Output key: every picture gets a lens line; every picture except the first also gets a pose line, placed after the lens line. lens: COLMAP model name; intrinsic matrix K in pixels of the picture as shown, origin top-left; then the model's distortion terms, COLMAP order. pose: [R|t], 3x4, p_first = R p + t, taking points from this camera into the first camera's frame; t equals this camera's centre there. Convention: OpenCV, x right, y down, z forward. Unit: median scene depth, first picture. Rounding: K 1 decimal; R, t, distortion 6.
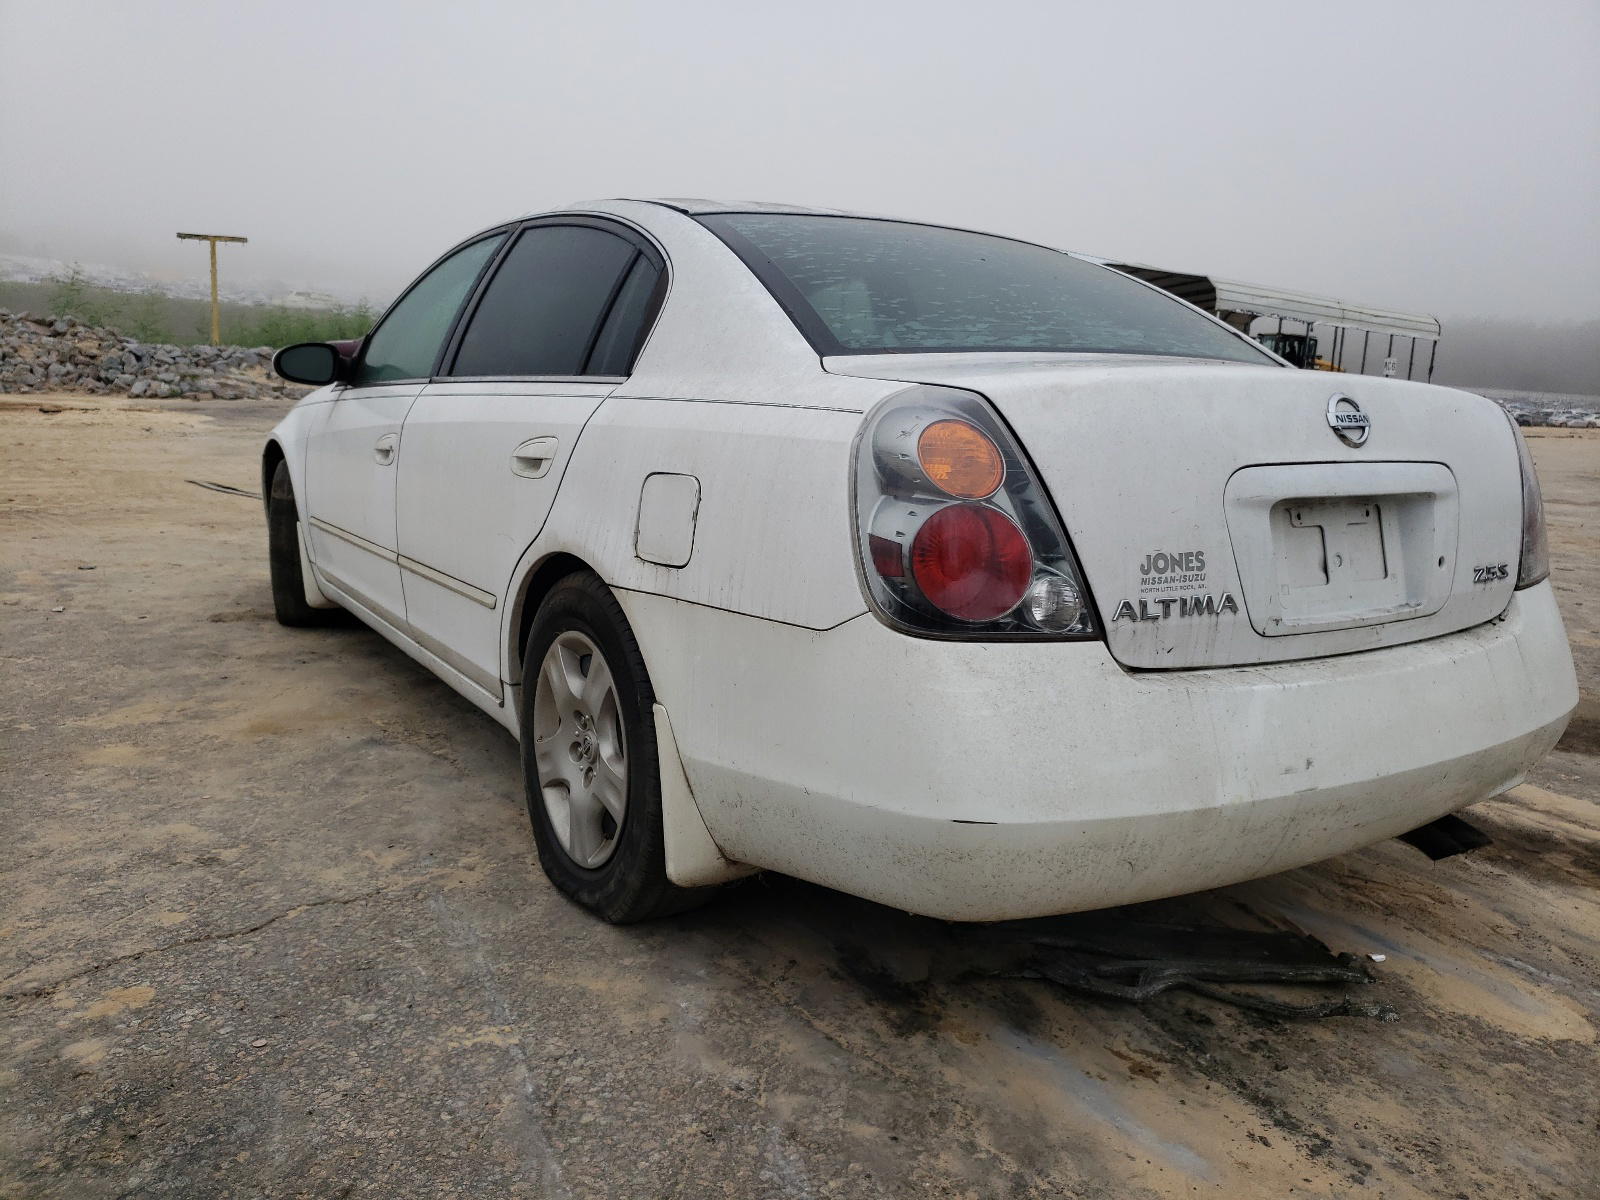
lens RADIAL K [[1163.0, 0, 800.0], [0, 1163.0, 600.0], [0, 0, 1]] dist [0.007997, 0.008287]
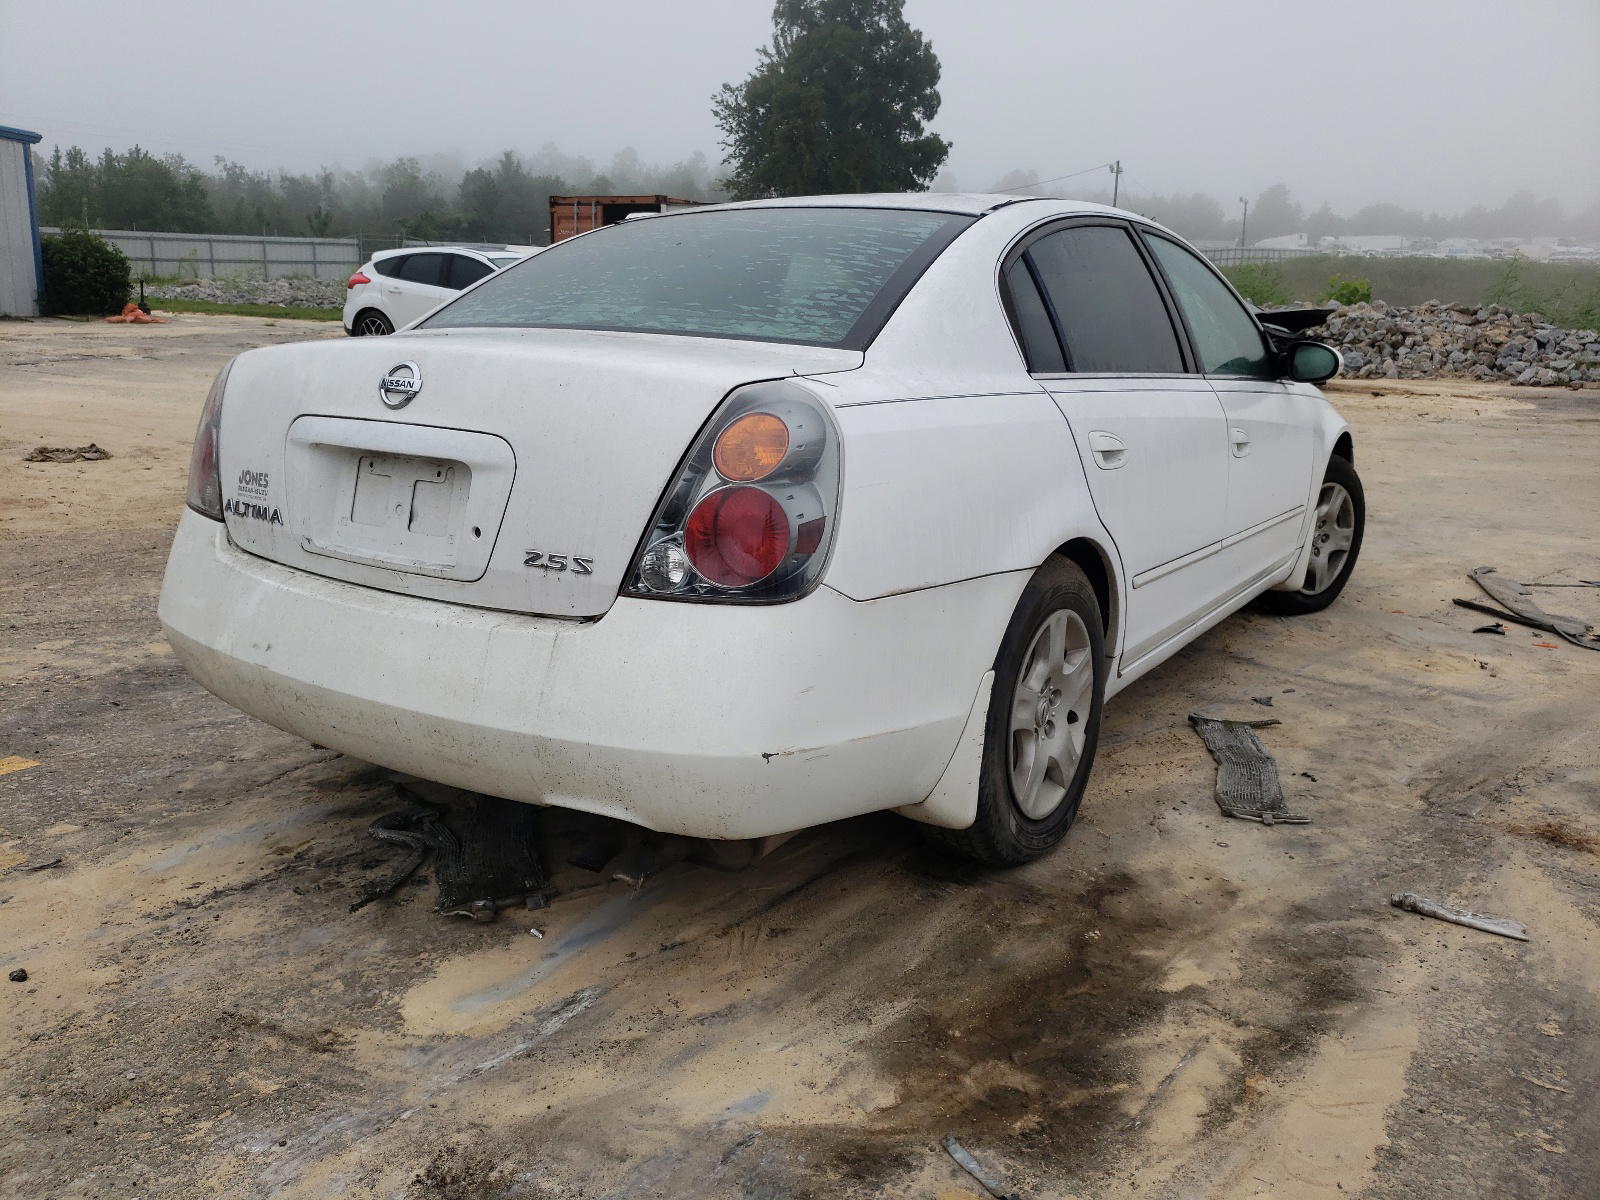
lens RADIAL K [[1163.0, 0, 800.0], [0, 1163.0, 600.0], [0, 0, 1]] dist [0.007997, 0.008287]
pose [[0.453715, 0.185561, -0.871613, 1.607008], [-0.176762, 0.977386, 0.116067, -0.144693], [0.873440, 0.101407, 0.476255, 0.790293]]
